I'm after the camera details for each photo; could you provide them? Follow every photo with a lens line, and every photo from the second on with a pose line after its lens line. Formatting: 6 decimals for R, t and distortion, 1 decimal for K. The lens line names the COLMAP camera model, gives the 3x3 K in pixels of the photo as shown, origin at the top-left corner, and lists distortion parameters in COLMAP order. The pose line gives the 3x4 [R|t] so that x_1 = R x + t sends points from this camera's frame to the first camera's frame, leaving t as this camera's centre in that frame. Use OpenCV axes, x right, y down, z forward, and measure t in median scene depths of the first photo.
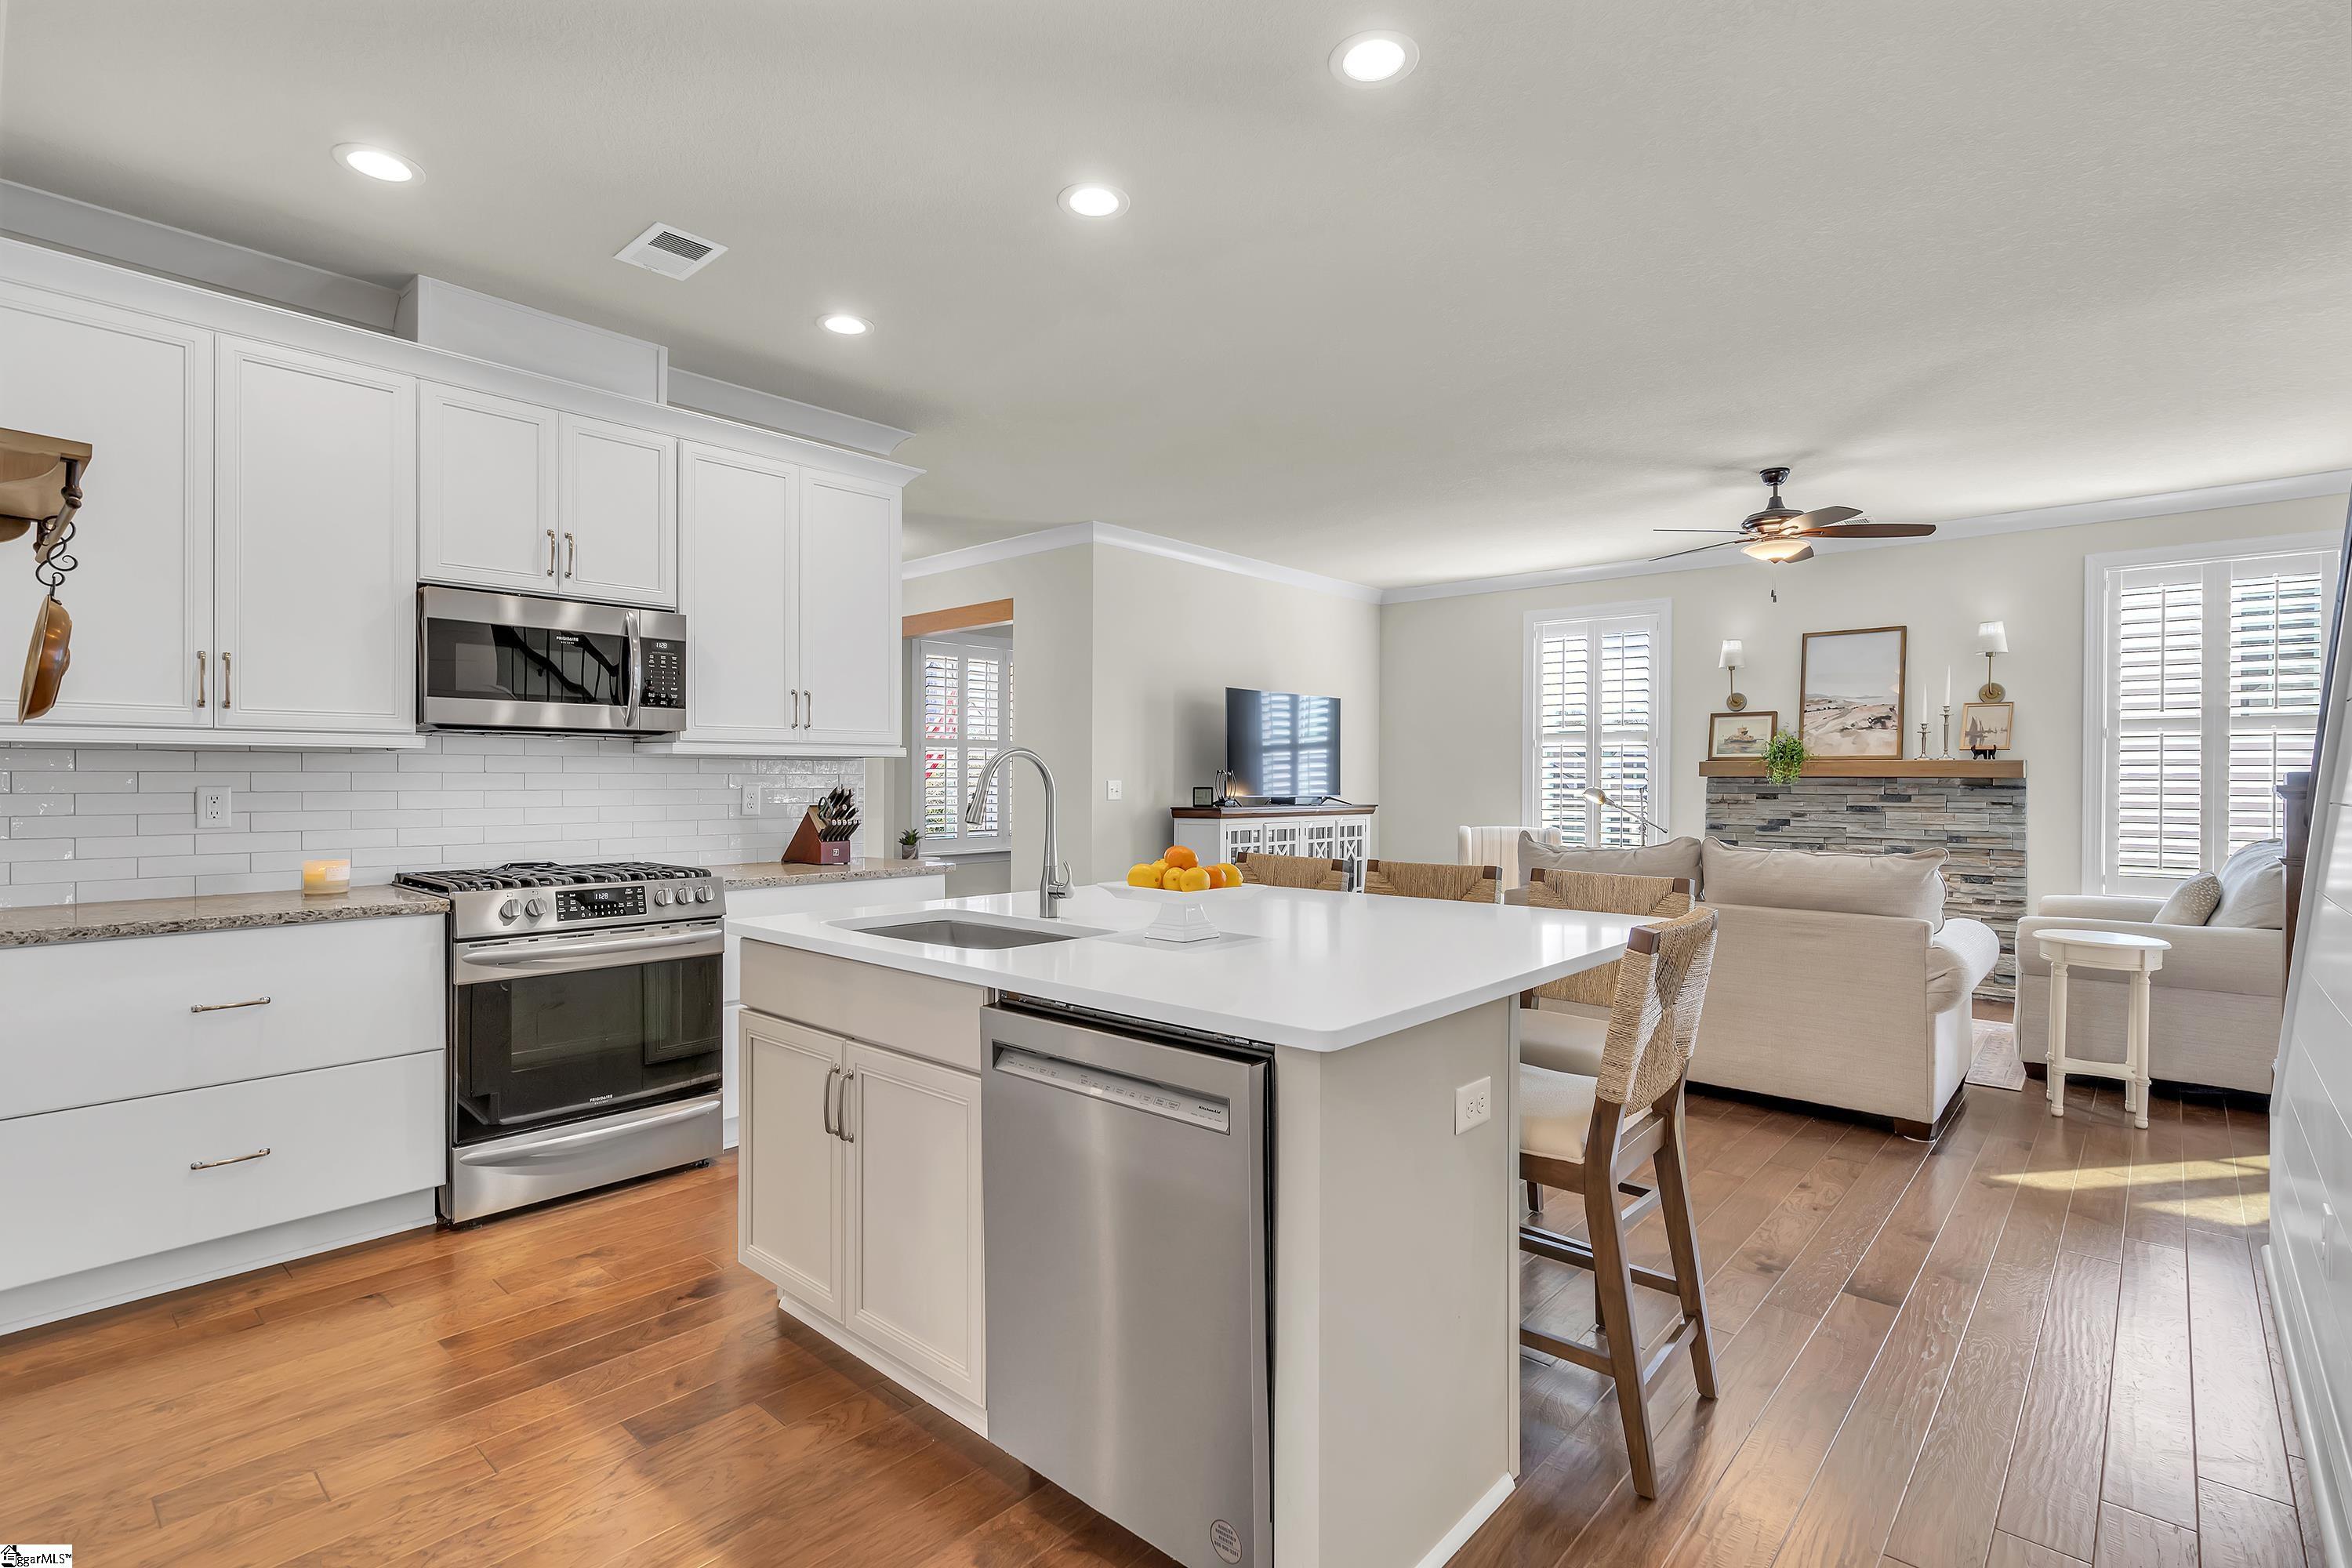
lens RADIAL K [[1112.2, 0, 1166.3], [0, 1112.2, 783.7], [0, 0, 1]] dist [0.000602, -0.001033]
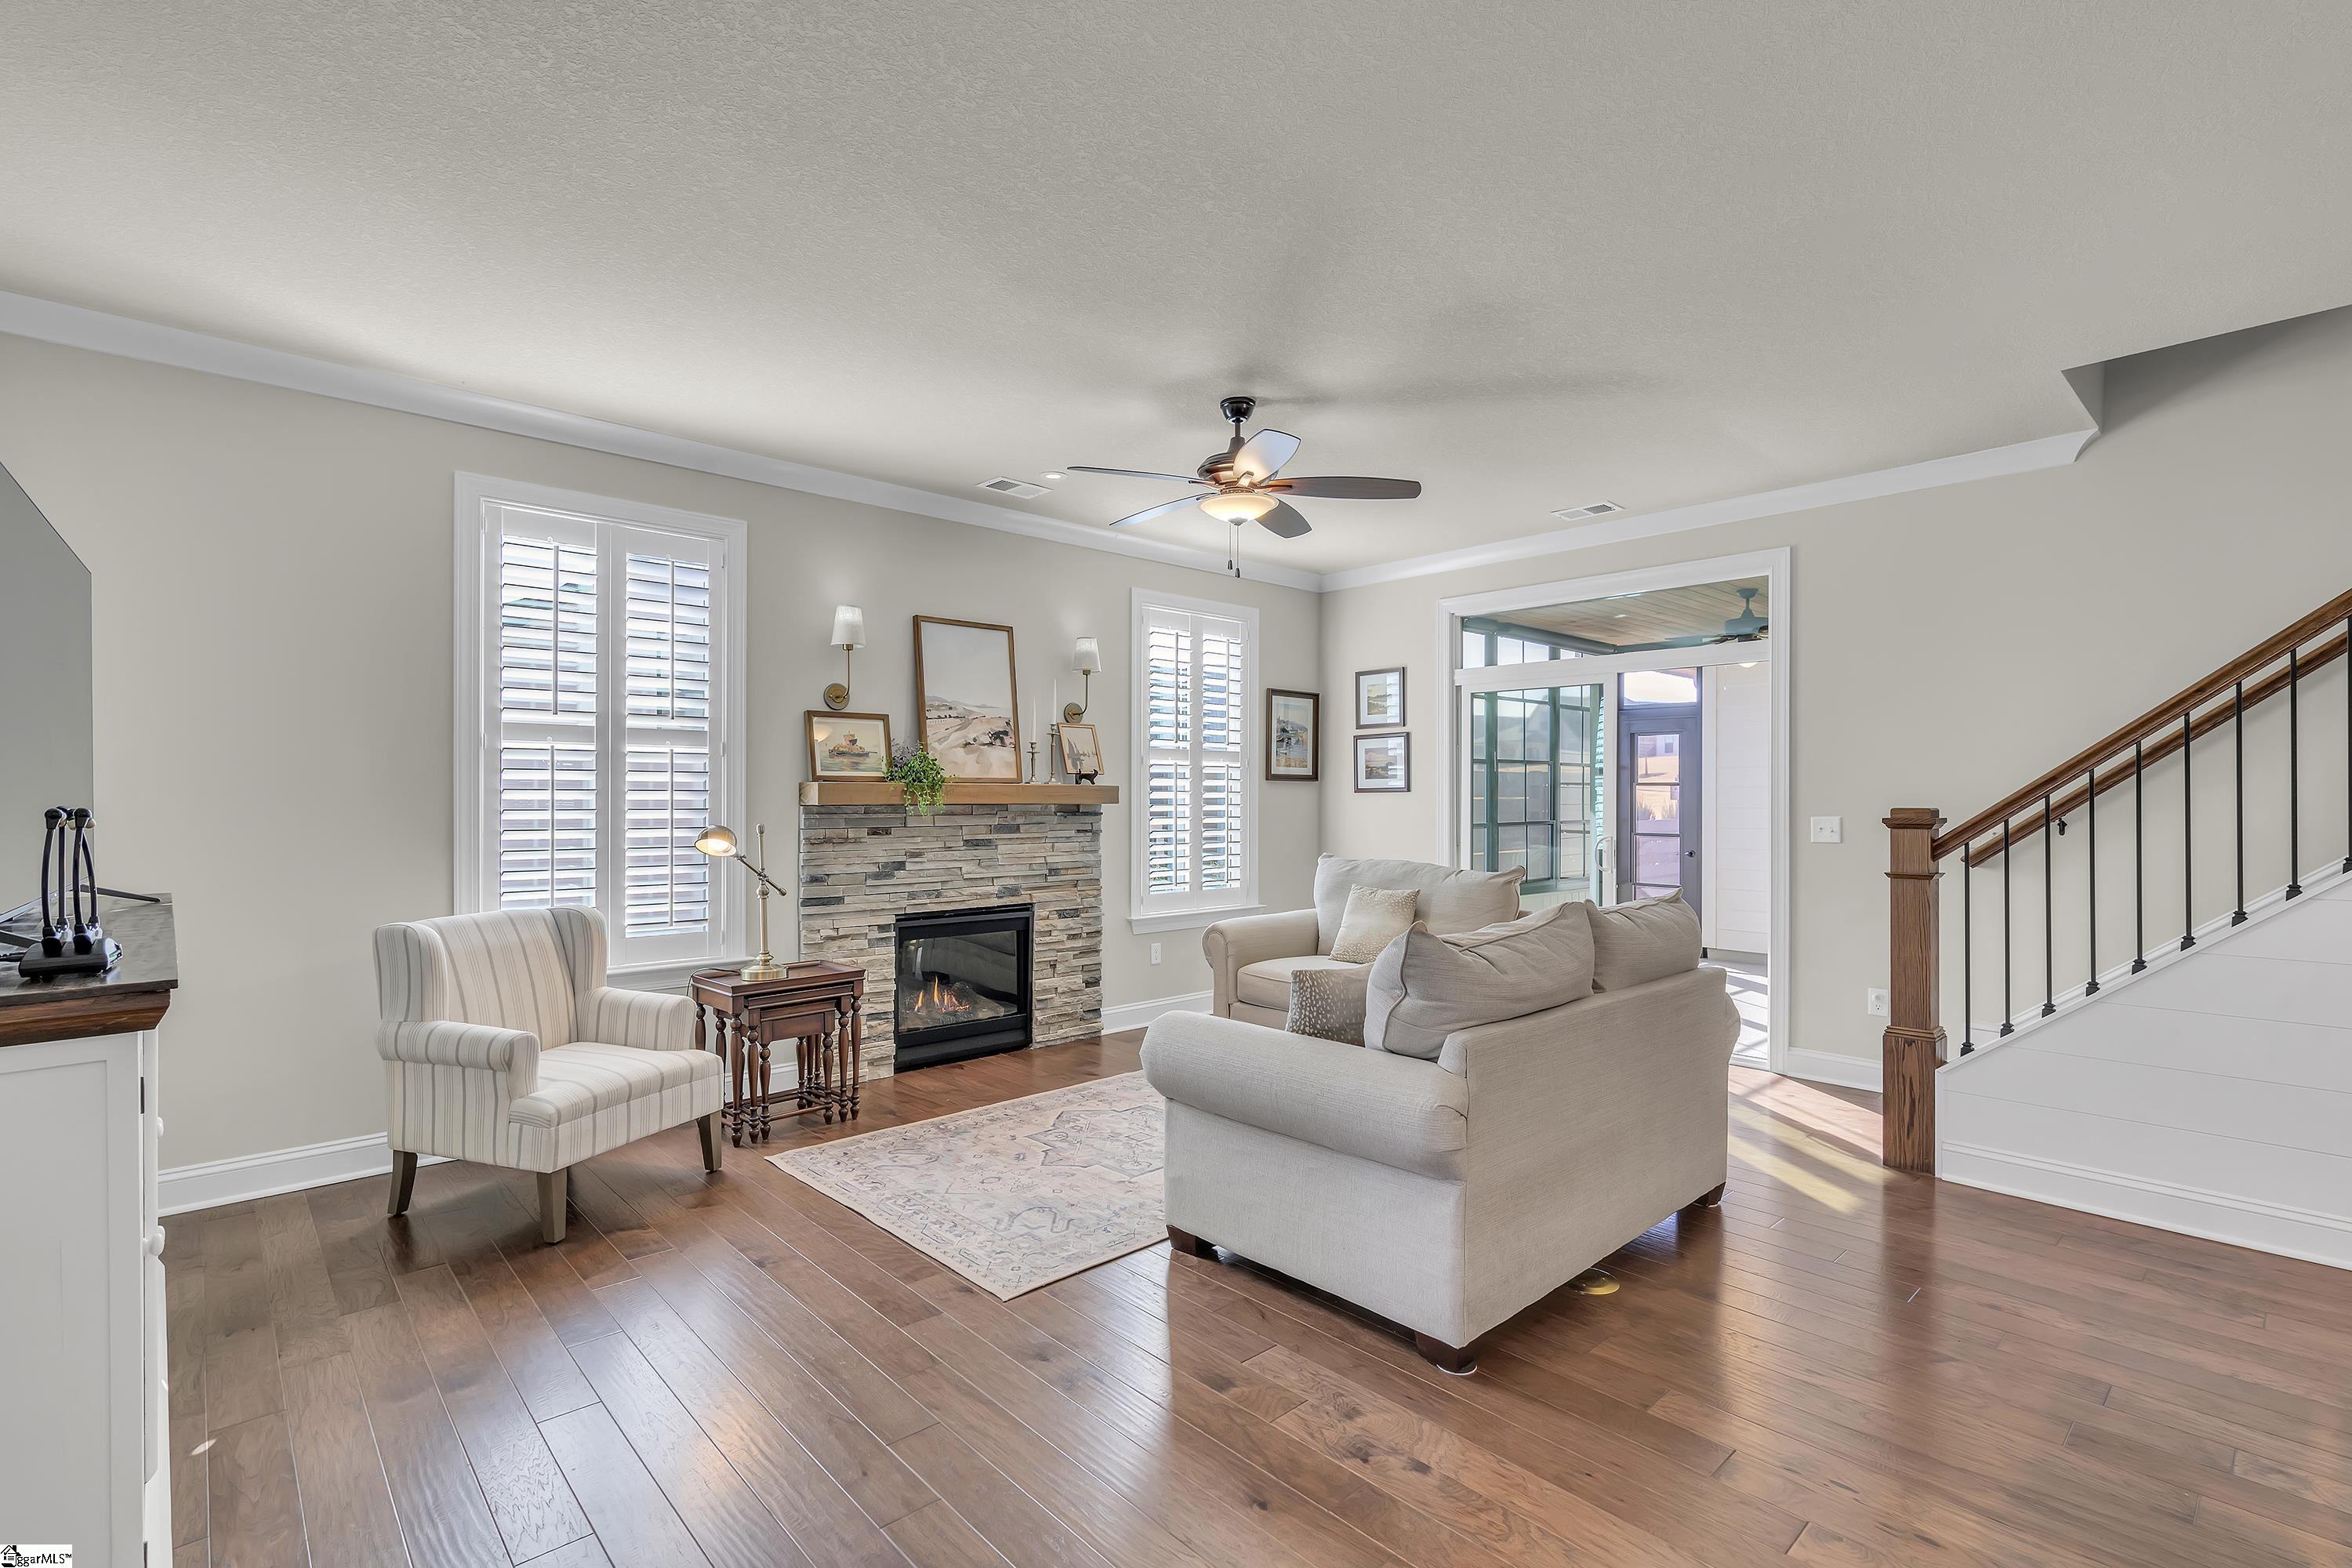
lens RADIAL K [[1075.6, 0, 1170.4], [0, 1075.6, 806.4], [0, 0, 1]] dist [-0.012308, 0.003407]
pose [[0.094710, -0.016801, 0.995363, -0.153834], [0.002388, 0.999859, 0.016650, -0.017836], [-0.995502, 0.000800, 0.094736, 0.826127]]
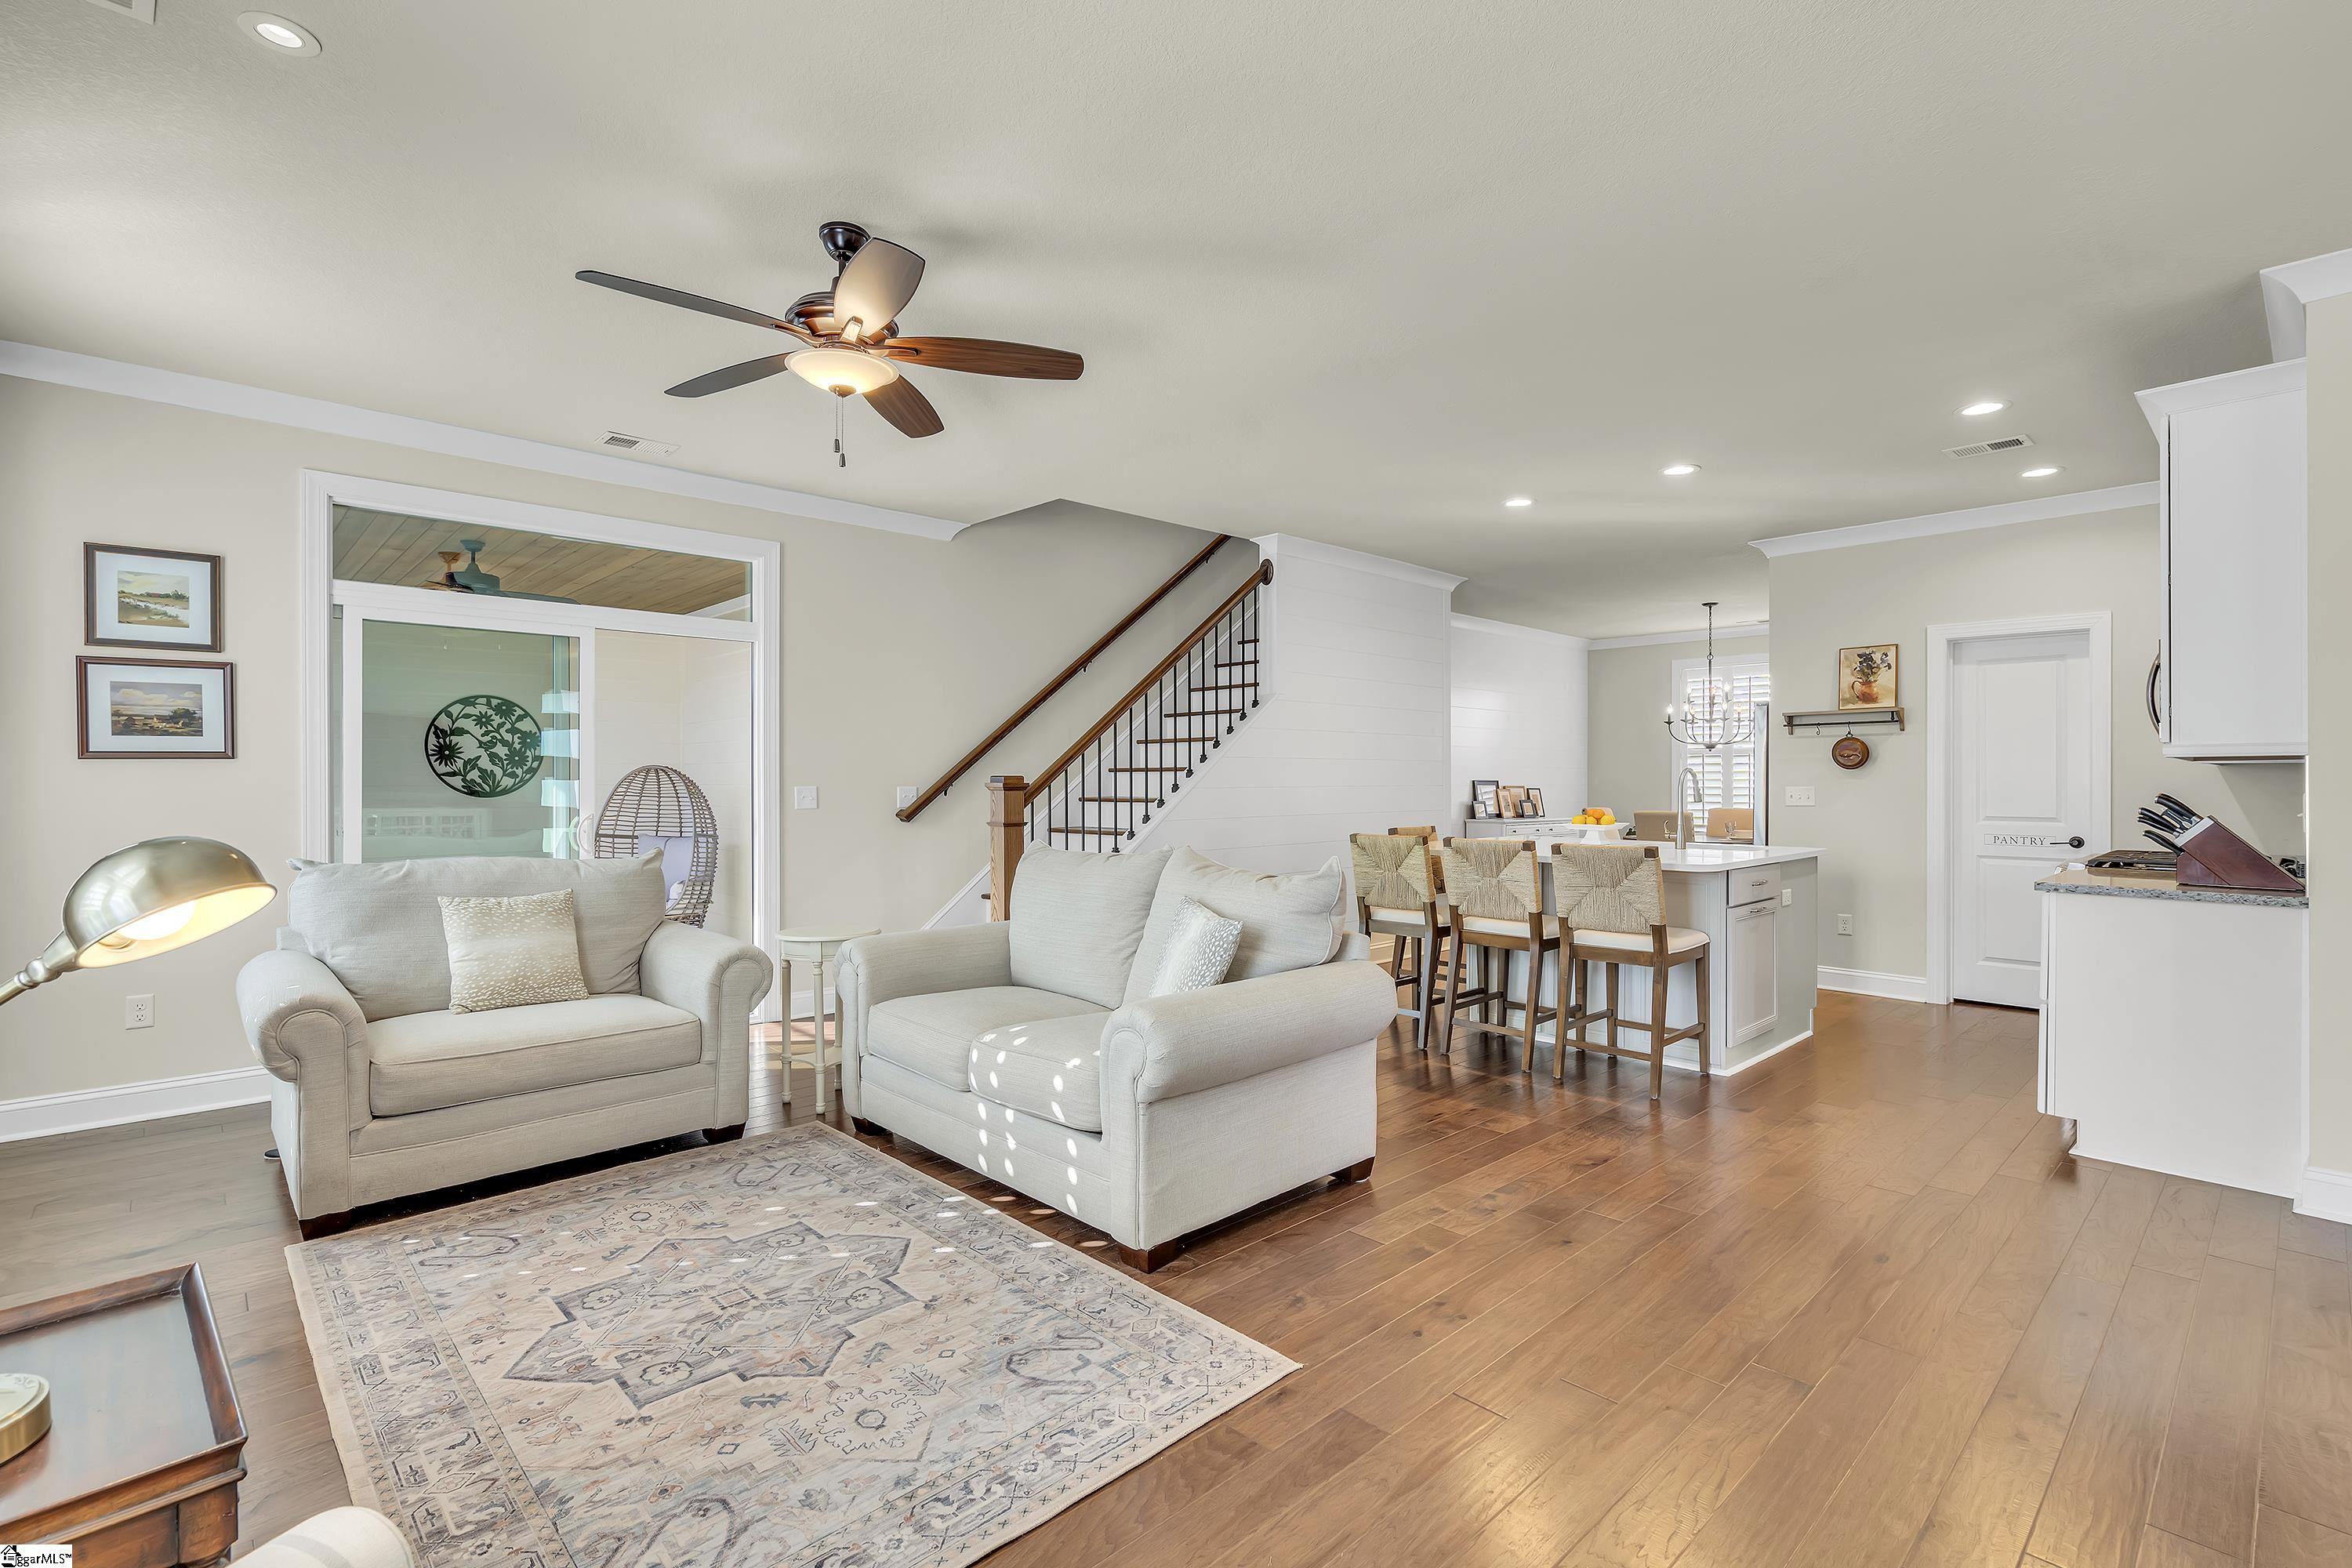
lens RADIAL K [[1075.6, 0, 1182.9], [0, 1075.6, 781.4], [0, 0, 1]] dist [-0.012308, 0.003407]
pose [[-0.997202, -0.004206, 0.074638, 0.283099], [-0.003776, 0.999975, 0.005911, -0.006390], [-0.074661, 0.005613, -0.997193, 1.291424]]
